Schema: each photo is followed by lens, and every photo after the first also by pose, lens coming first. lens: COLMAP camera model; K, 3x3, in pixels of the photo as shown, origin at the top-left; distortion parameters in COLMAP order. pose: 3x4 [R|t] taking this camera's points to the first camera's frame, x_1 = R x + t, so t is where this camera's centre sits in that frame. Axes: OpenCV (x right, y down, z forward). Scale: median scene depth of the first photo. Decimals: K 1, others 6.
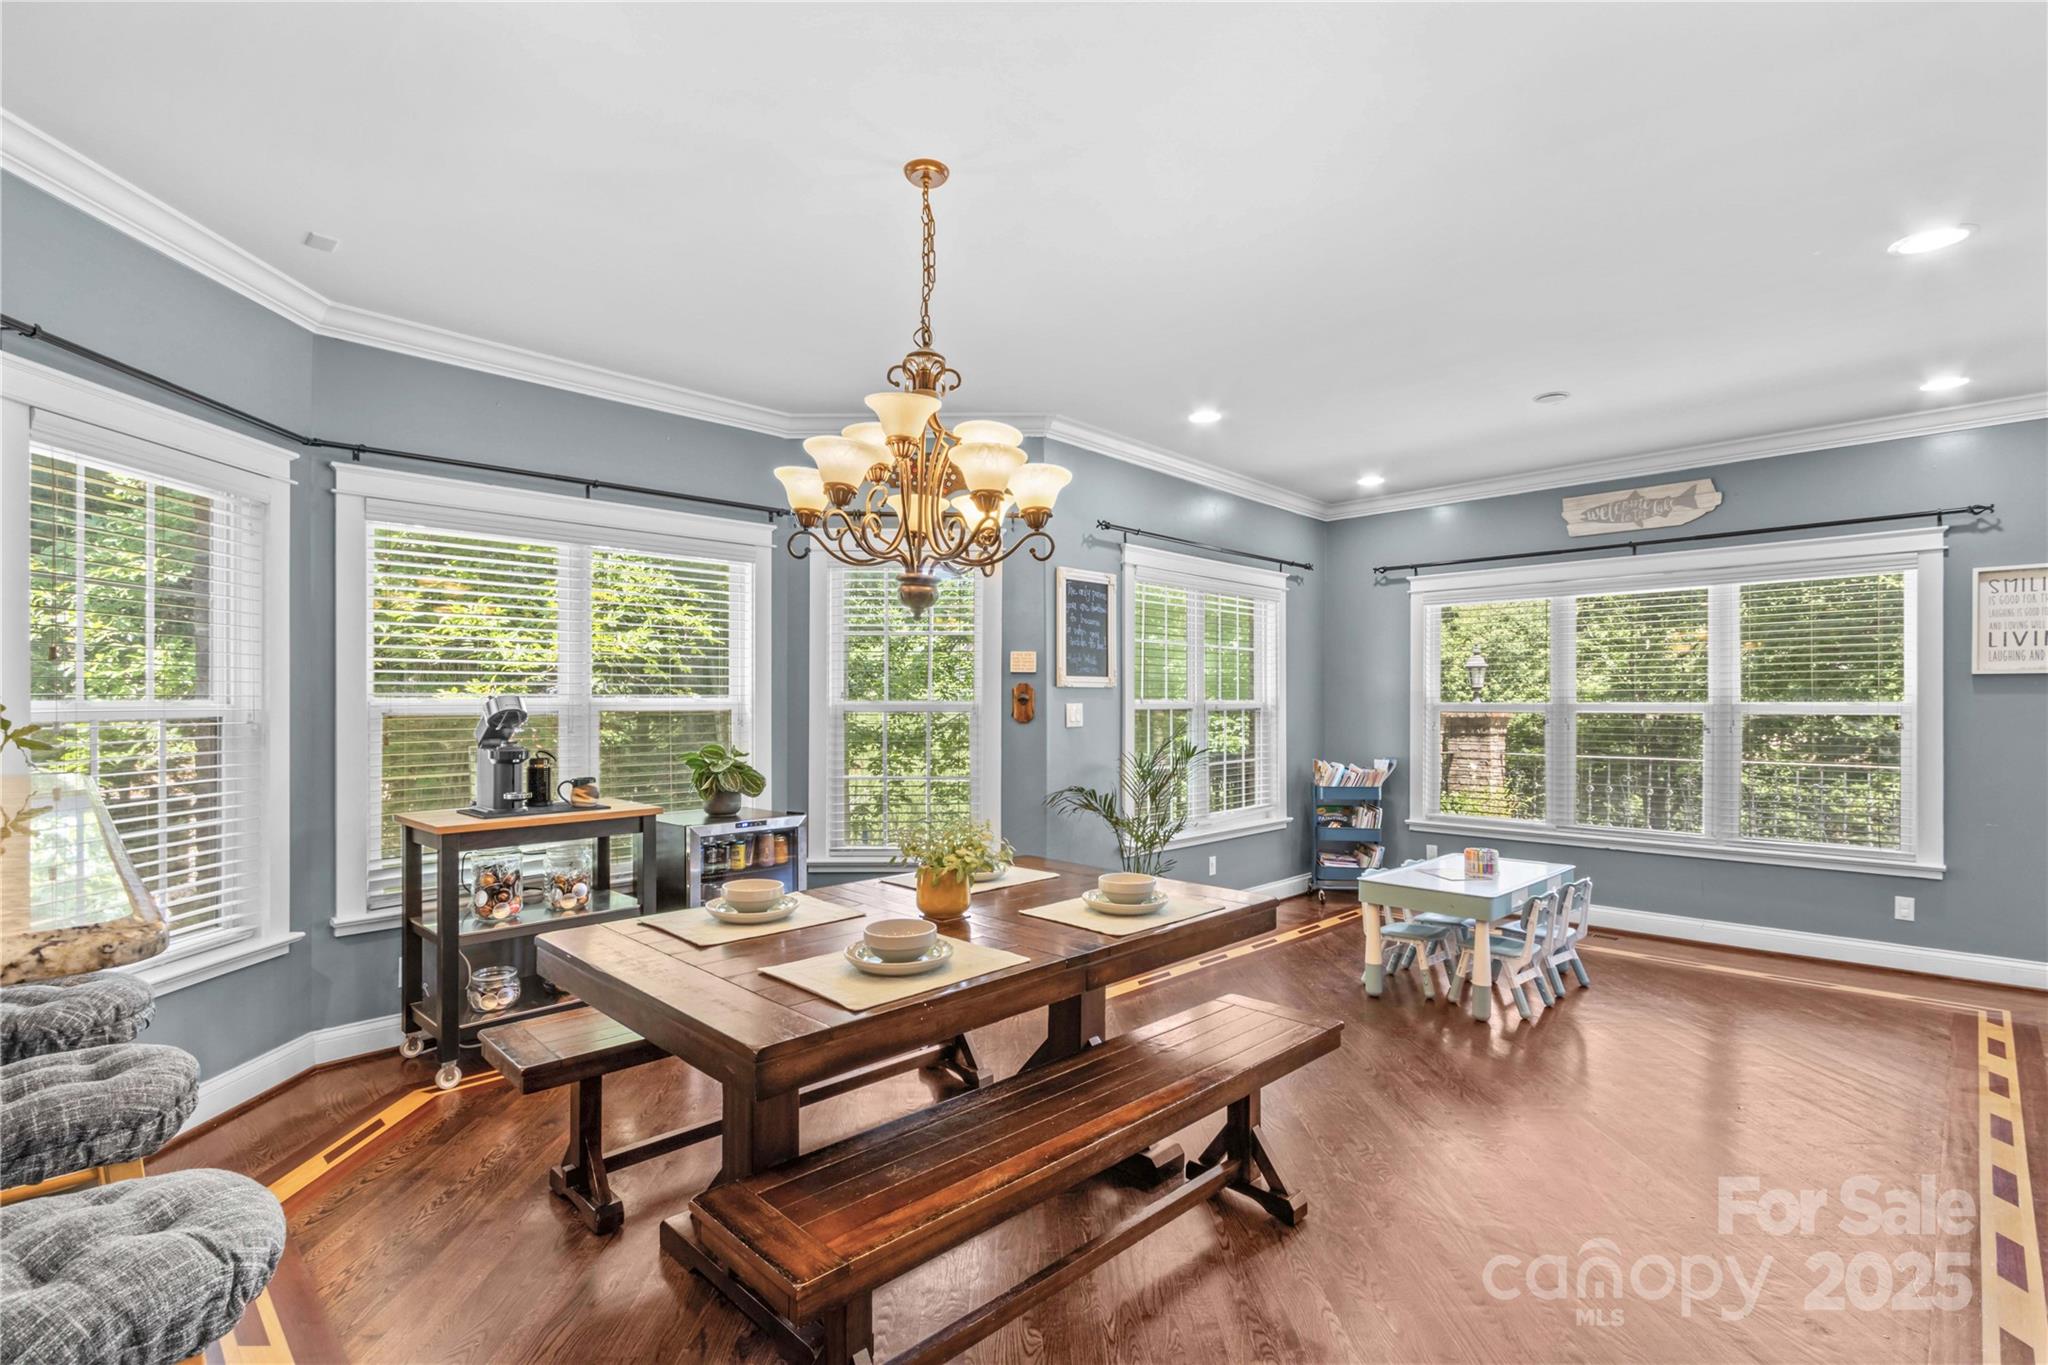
lens RADIAL K [[957.9, 0, 998.8], [0, 957.9, 702.8], [0, 0, 1]] dist [0.009681, -0.004549]
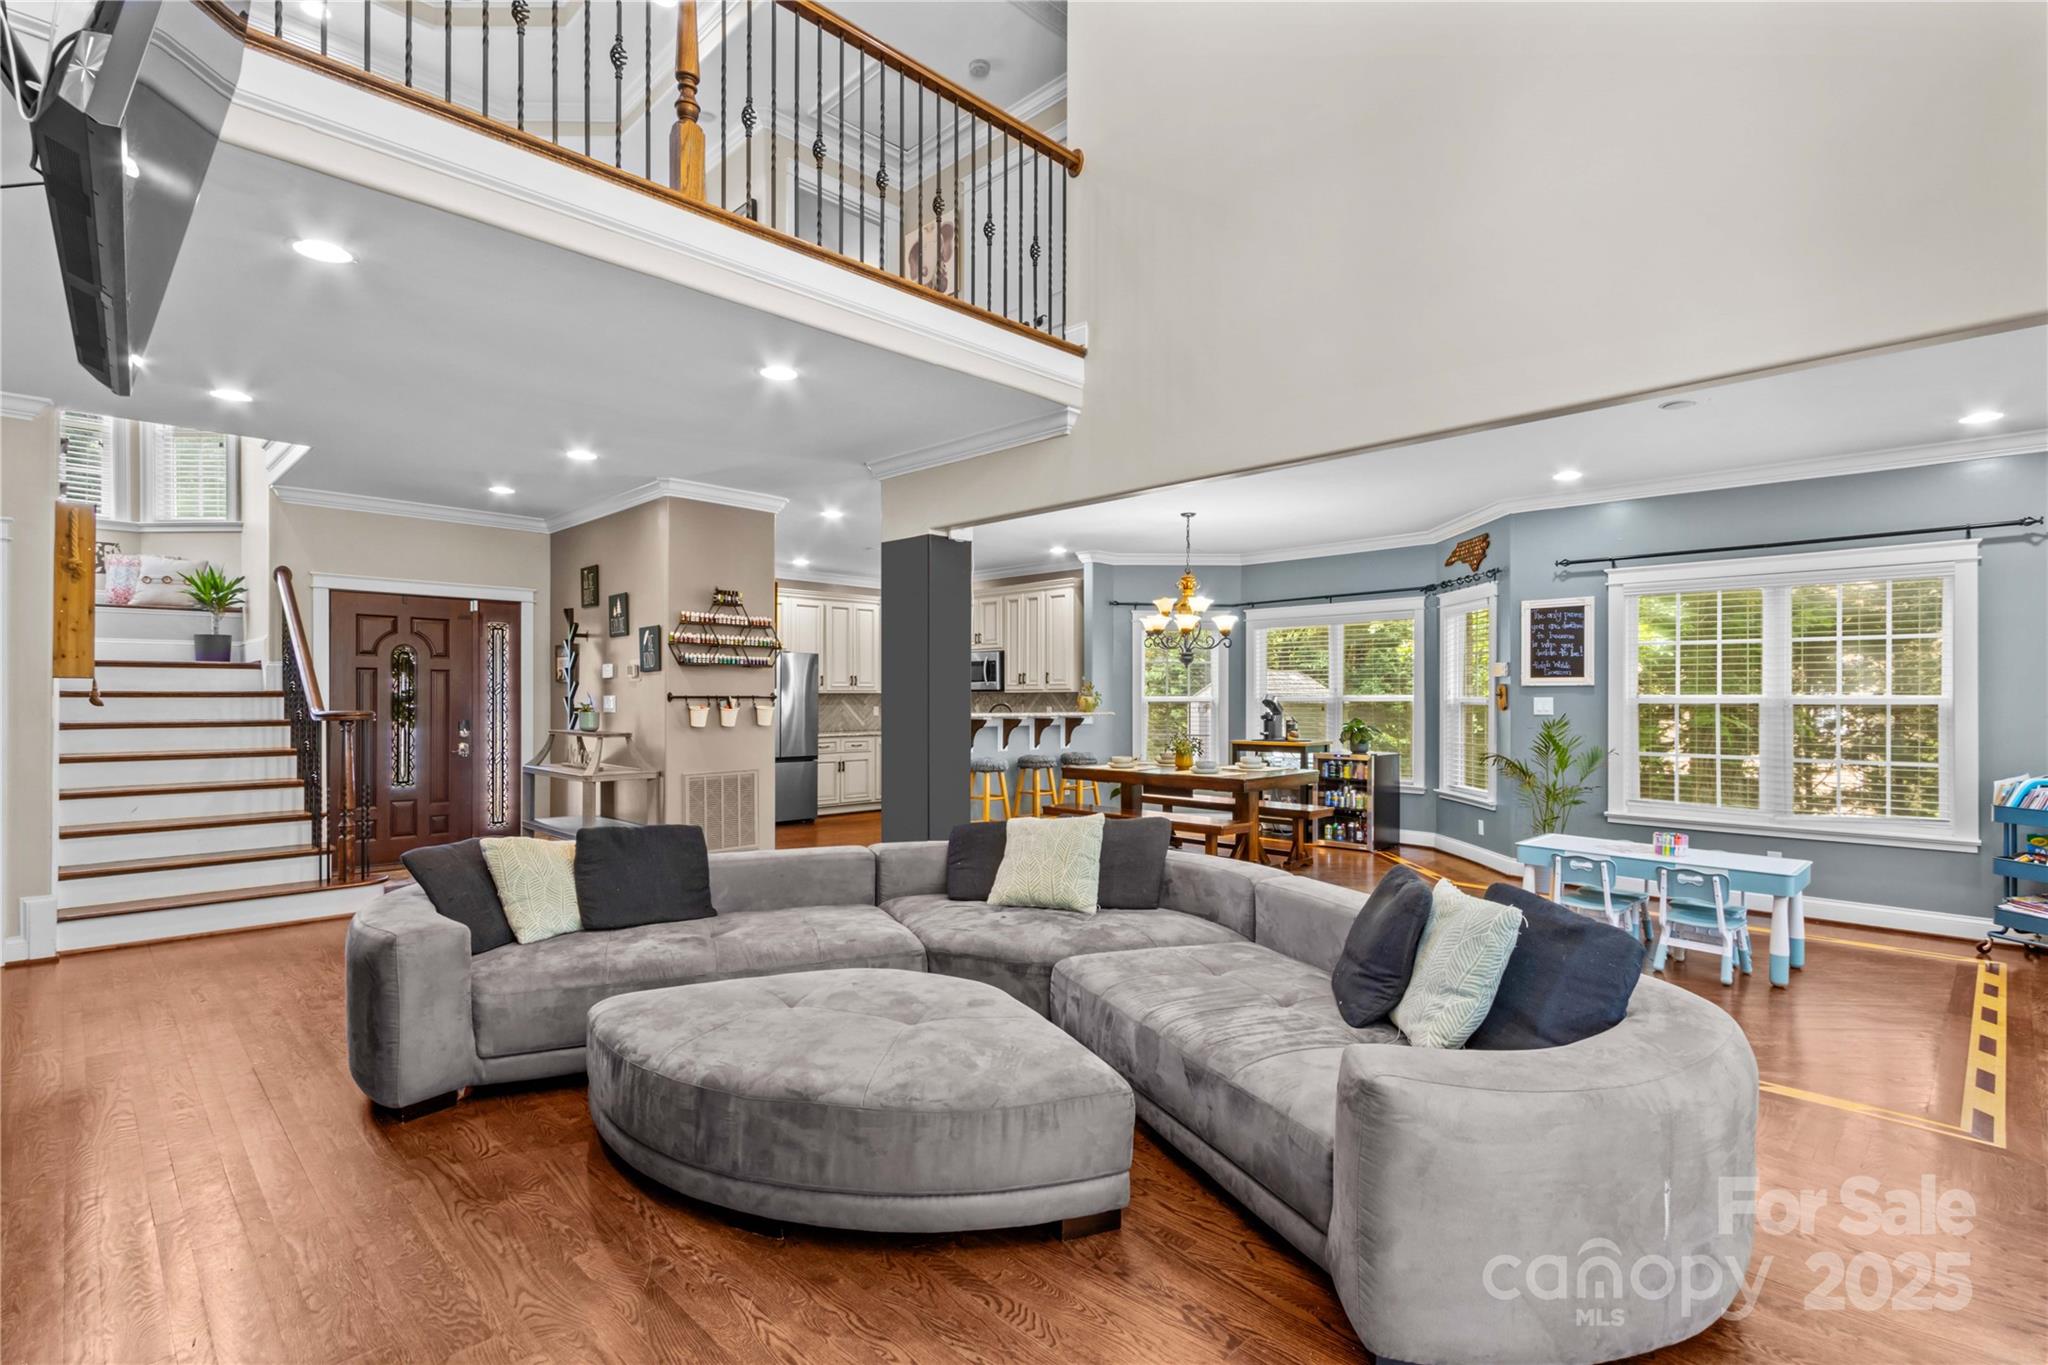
lens RADIAL K [[957.9, 0, 1025.5], [0, 957.9, 695.5], [0, 0, 1]] dist [0.009681, -0.004549]
pose [[0.003487, -0.002675, -0.999990, 1.604906], [-0.004455, 0.999986, -0.002691, 0.005058], [0.999984, 0.004464, 0.003475, 0.277023]]
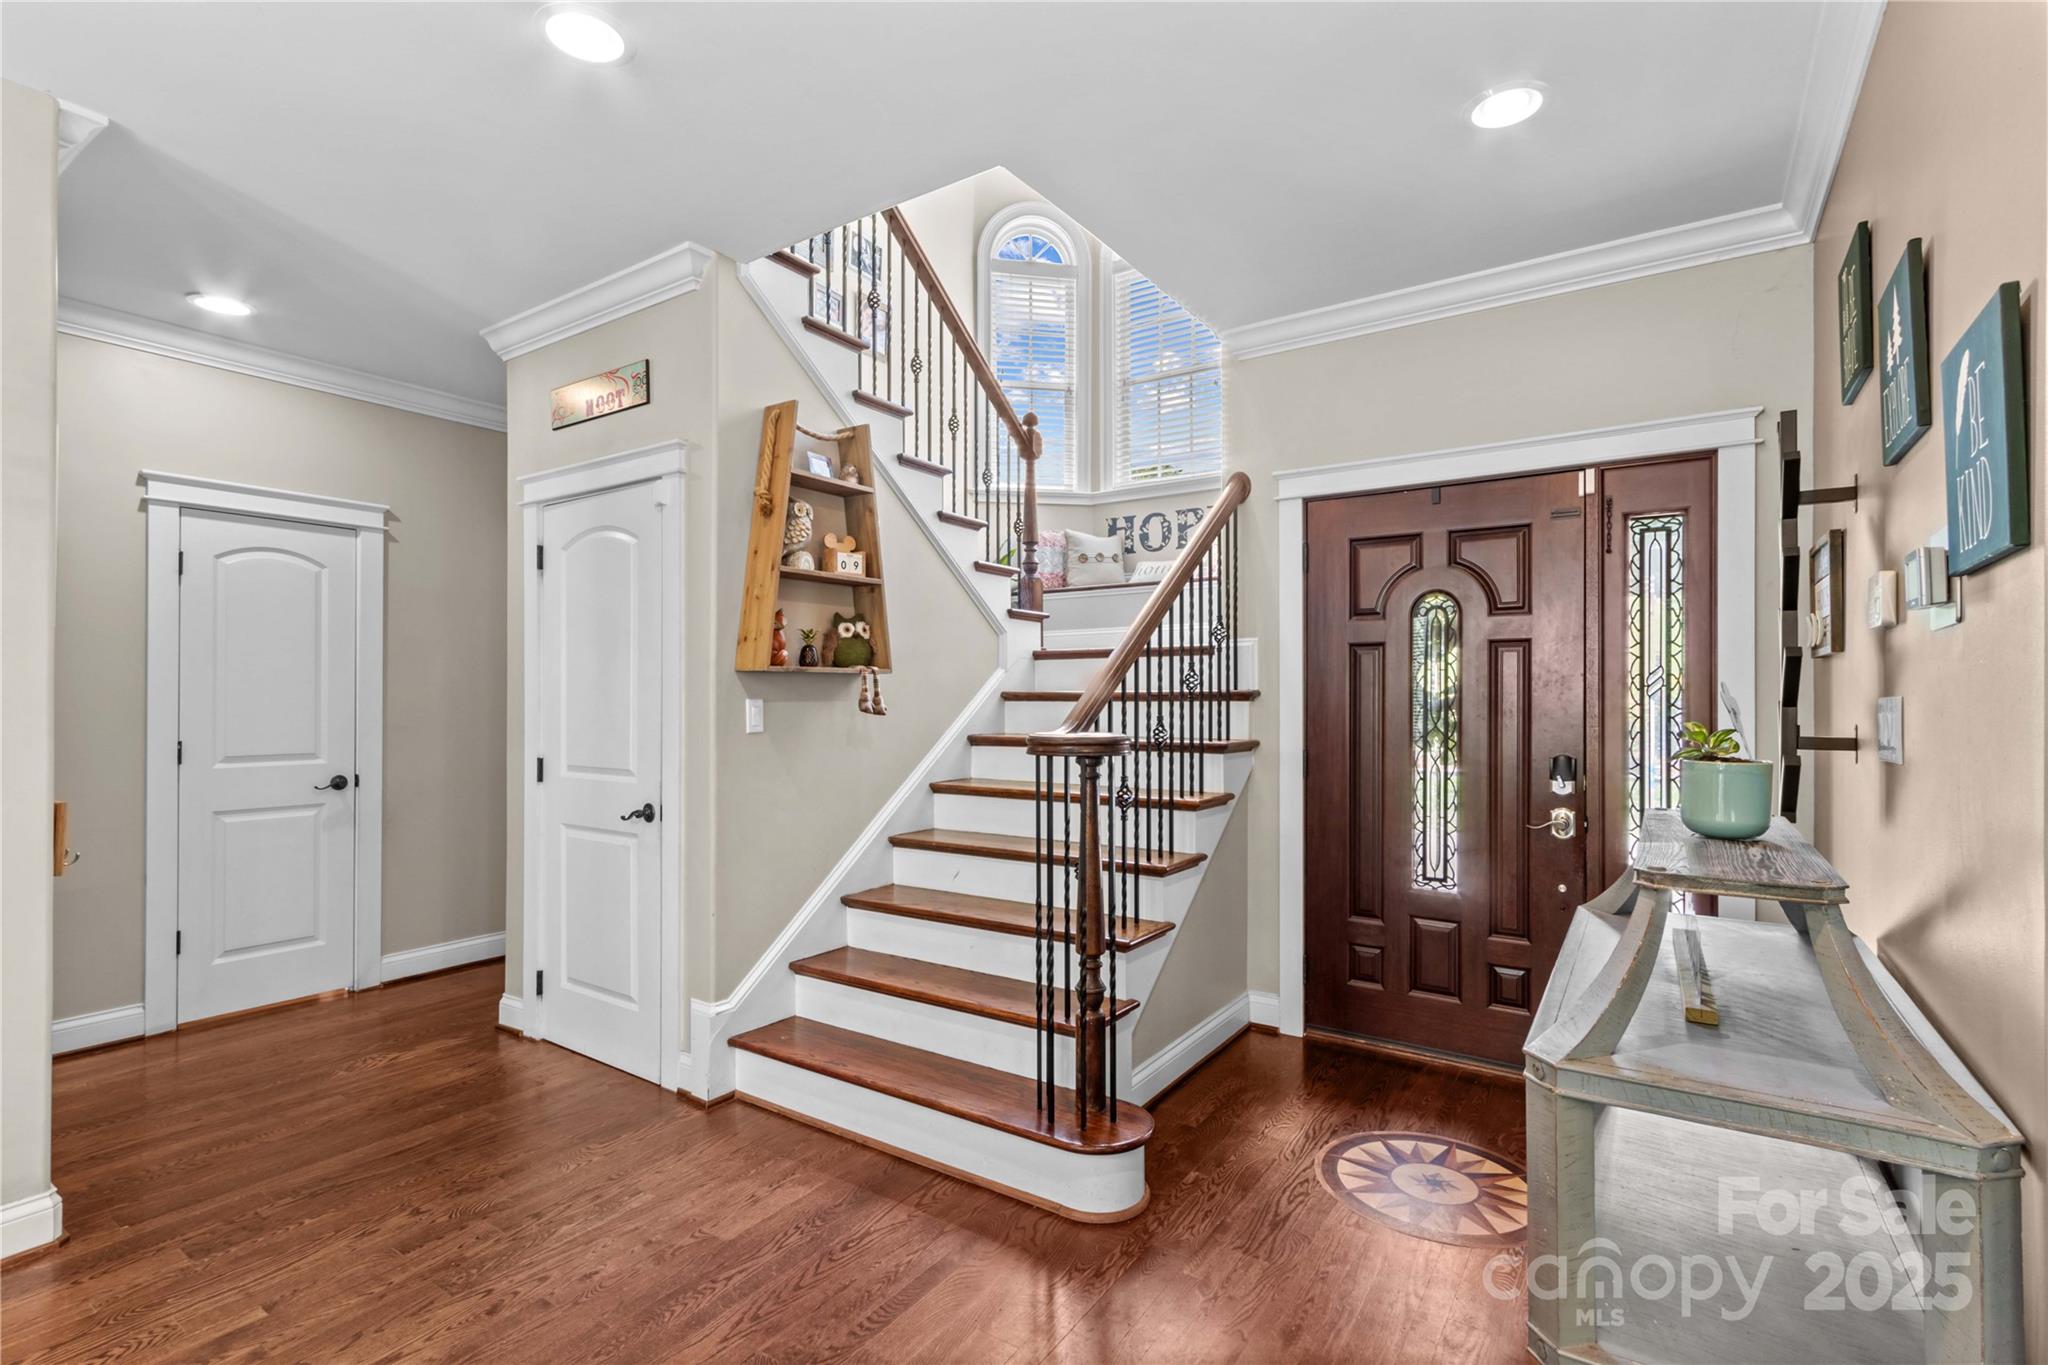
lens RADIAL K [[957.9, 0, 1007.1], [0, 957.9, 698.1], [0, 0, 1]] dist [0.009681, -0.004549]
pose [[-0.980828, -0.001134, -0.194871, 0.472658], [-0.001514, 0.999997, 0.001801, 0.004719], [0.194868, 0.002062, -0.980827, -0.076281]]
